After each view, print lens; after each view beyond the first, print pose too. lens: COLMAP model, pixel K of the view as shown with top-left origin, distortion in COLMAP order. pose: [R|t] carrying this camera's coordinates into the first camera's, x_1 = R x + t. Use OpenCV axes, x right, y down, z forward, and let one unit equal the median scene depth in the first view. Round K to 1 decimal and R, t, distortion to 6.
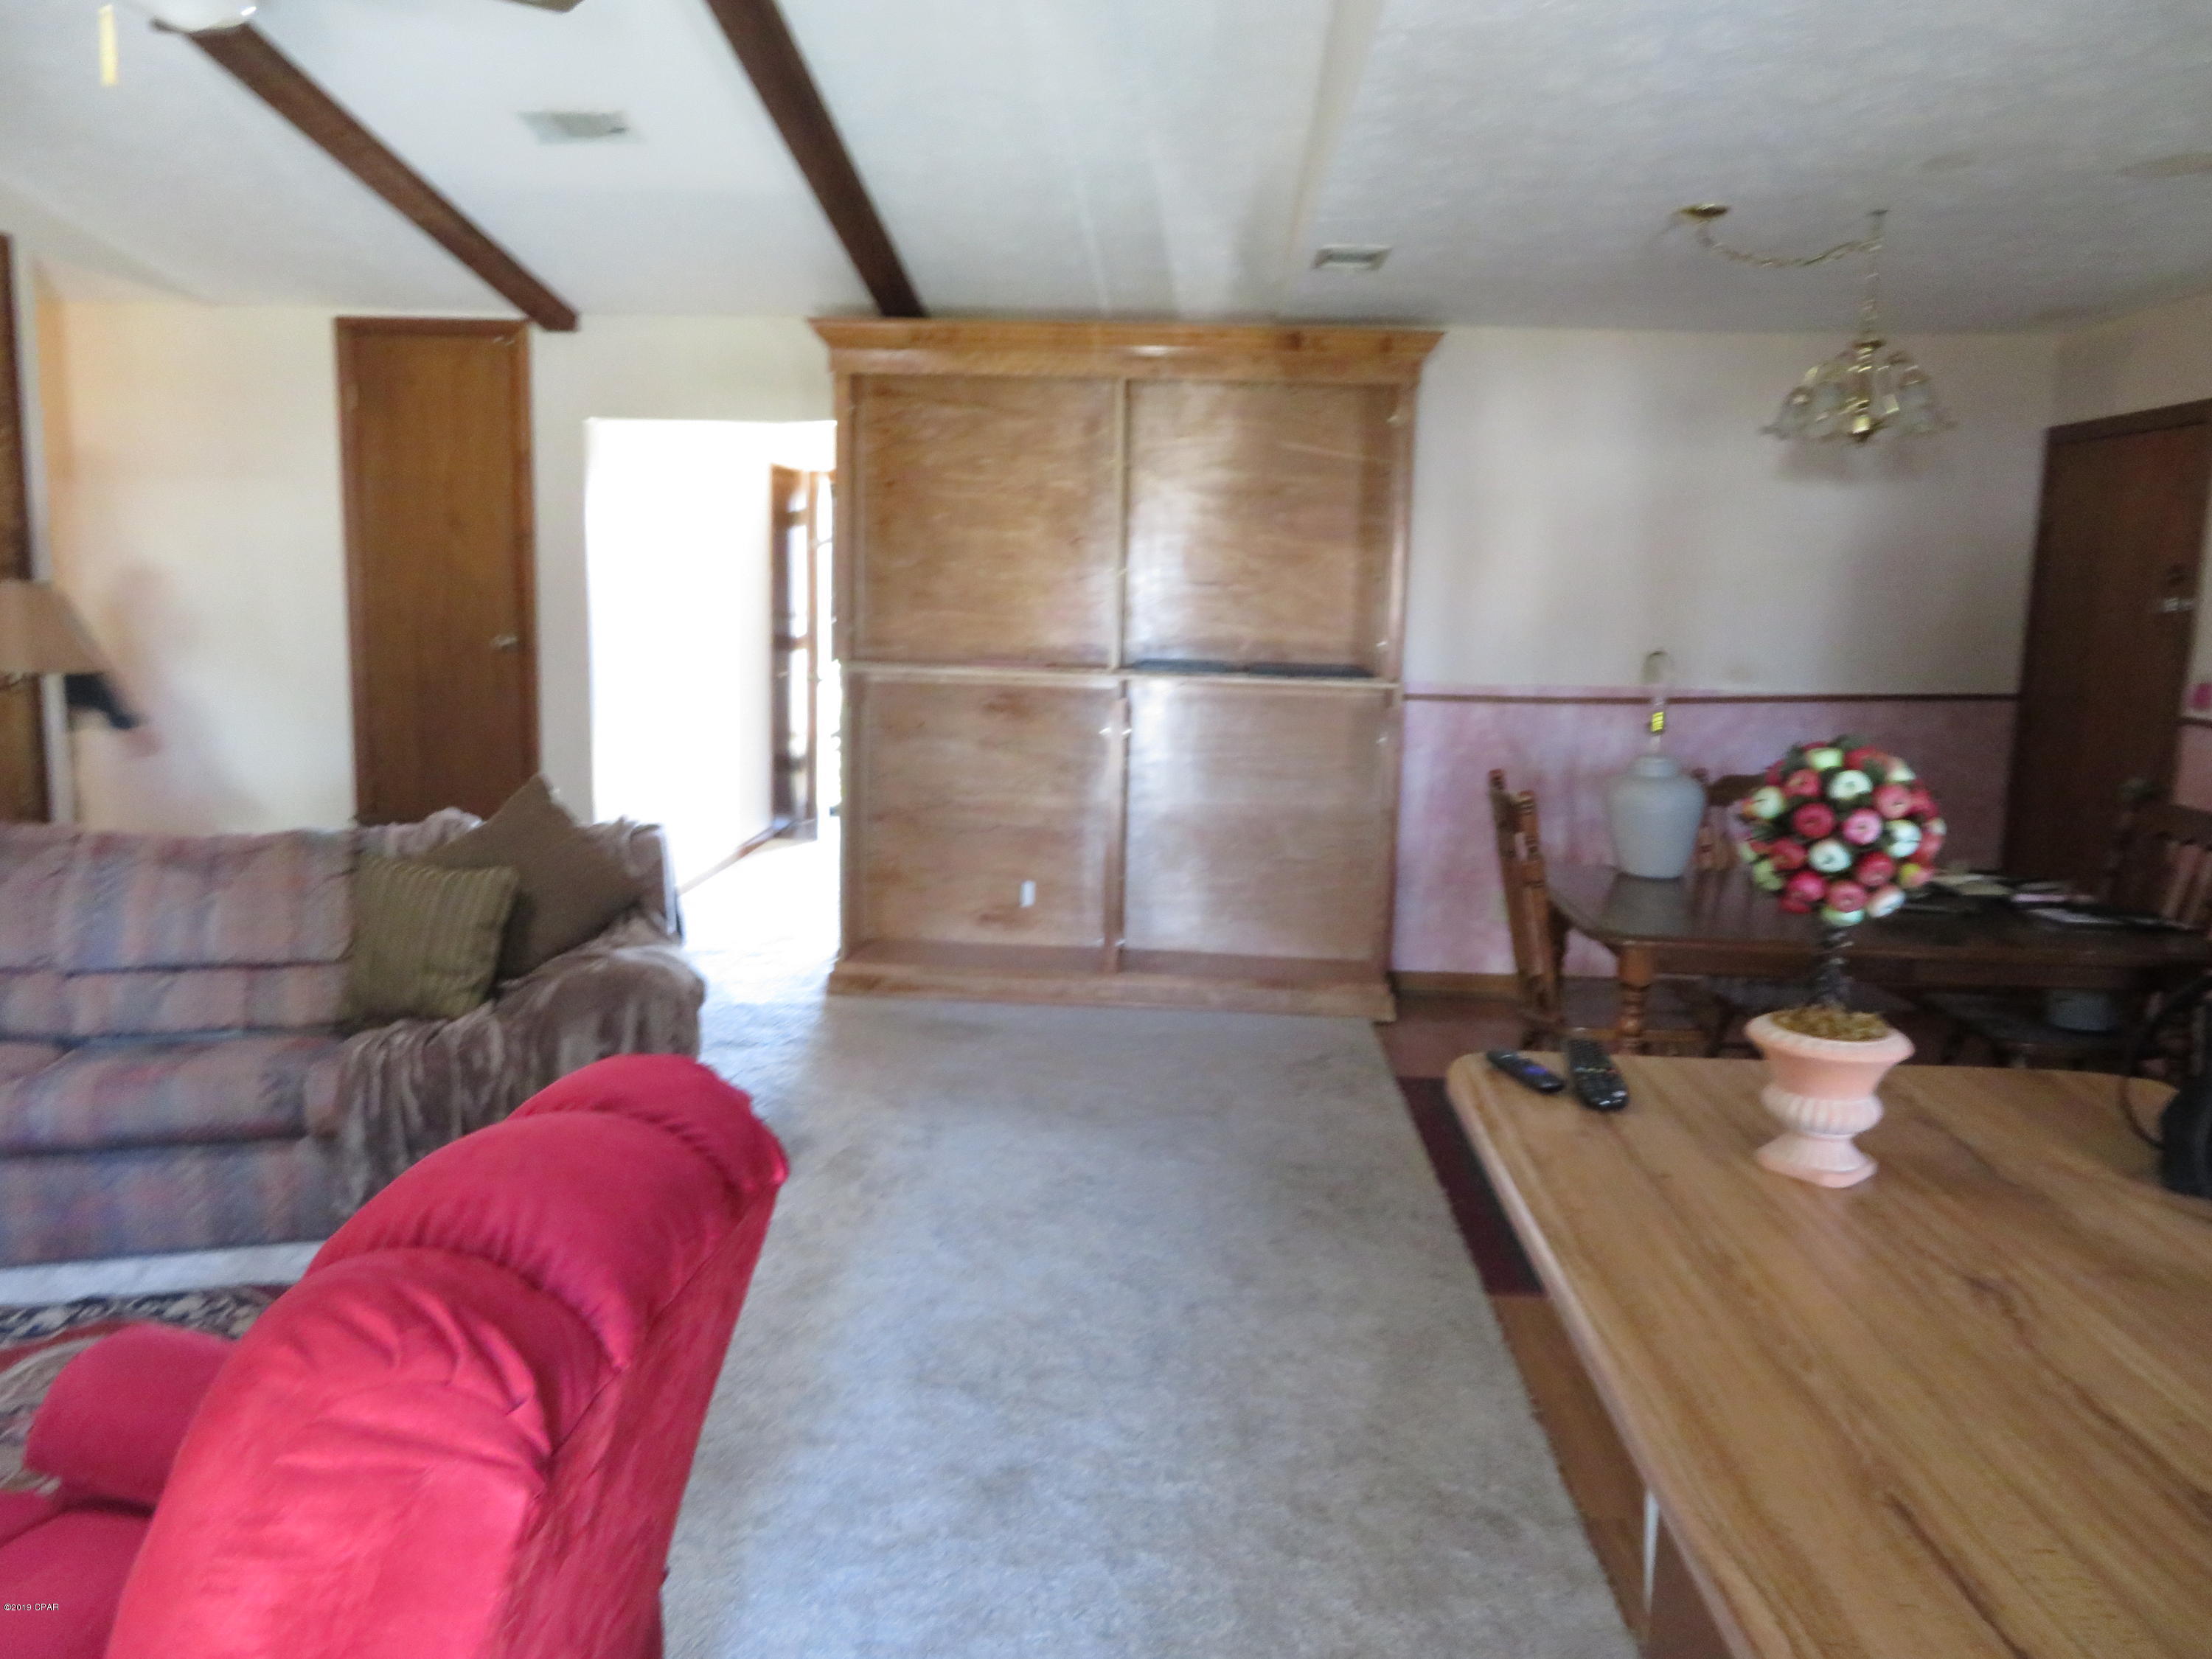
lens RADIAL K [[1593.1, 0, 1108.4], [0, 1593.1, 827.4], [0, 0, 1]] dist [0.005180, 0.005670]
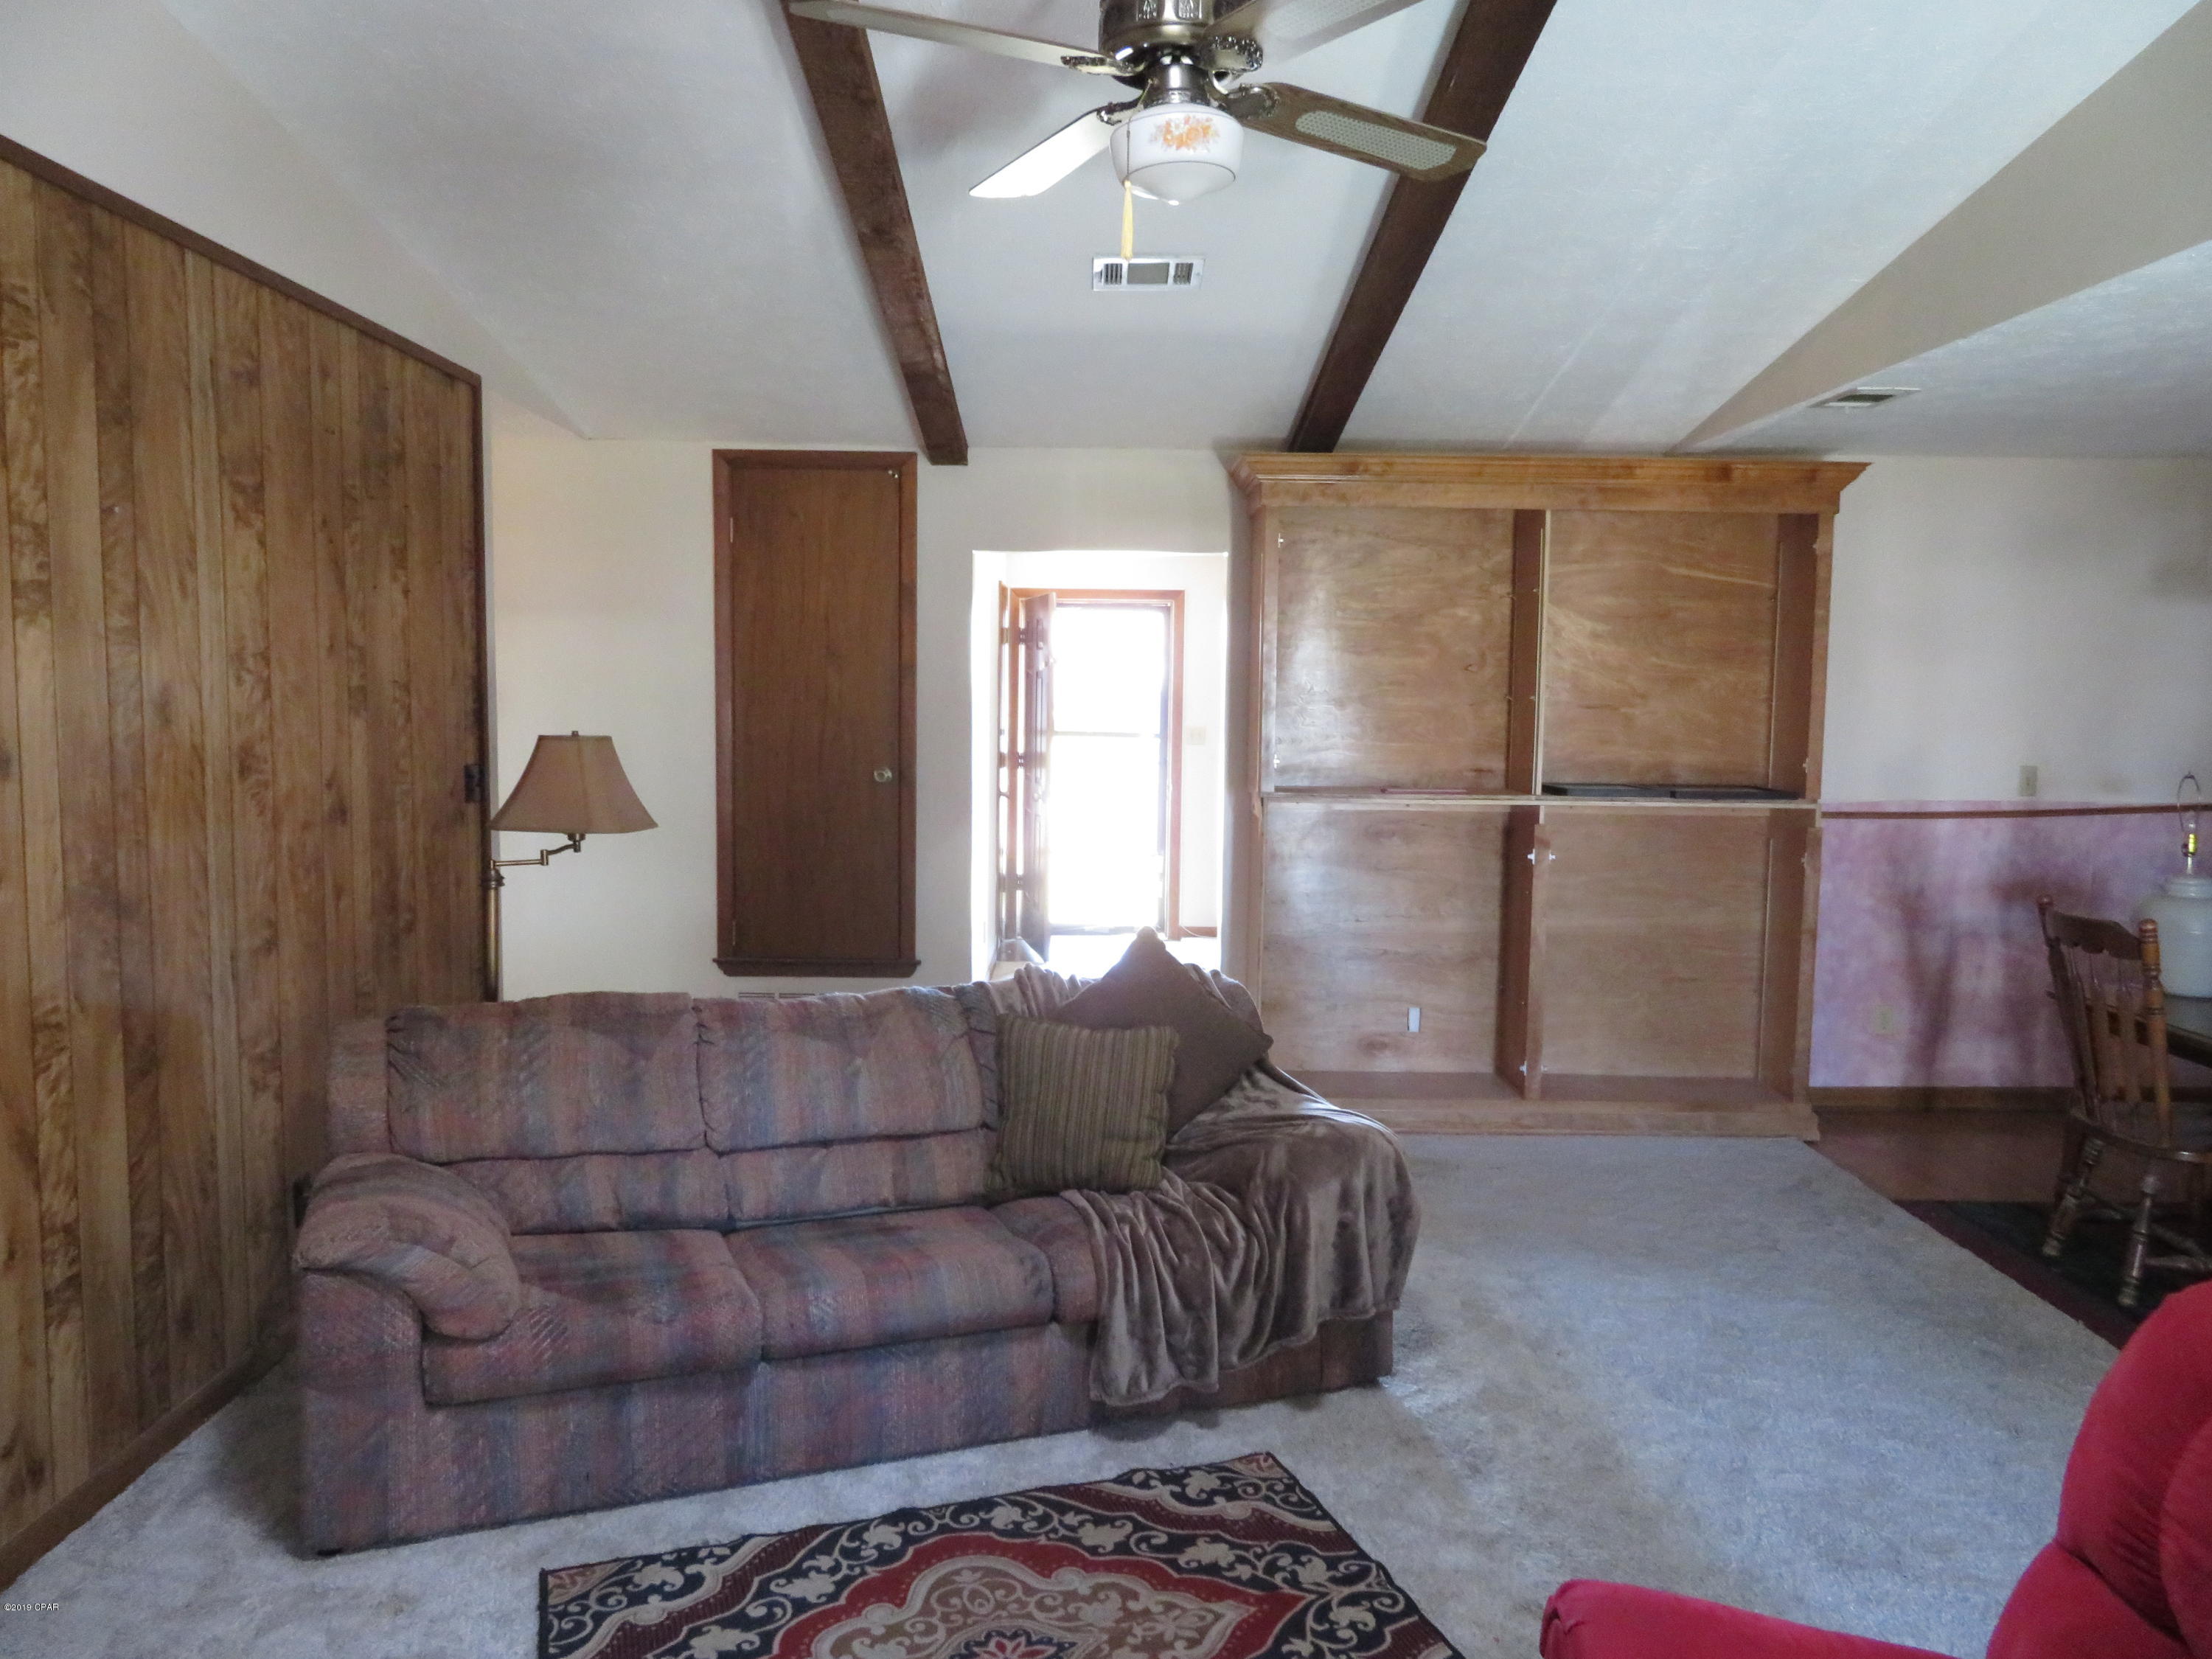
lens RADIAL K [[1593.1, 0, 1096.4], [0, 1593.1, 821.5], [0, 0, 1]] dist [0.005180, 0.005670]
pose [[0.997199, -0.021120, 0.071754, -0.480038], [0.025414, 0.997906, -0.059470, -0.041650], [-0.070348, 0.061127, 0.995648, 0.030969]]
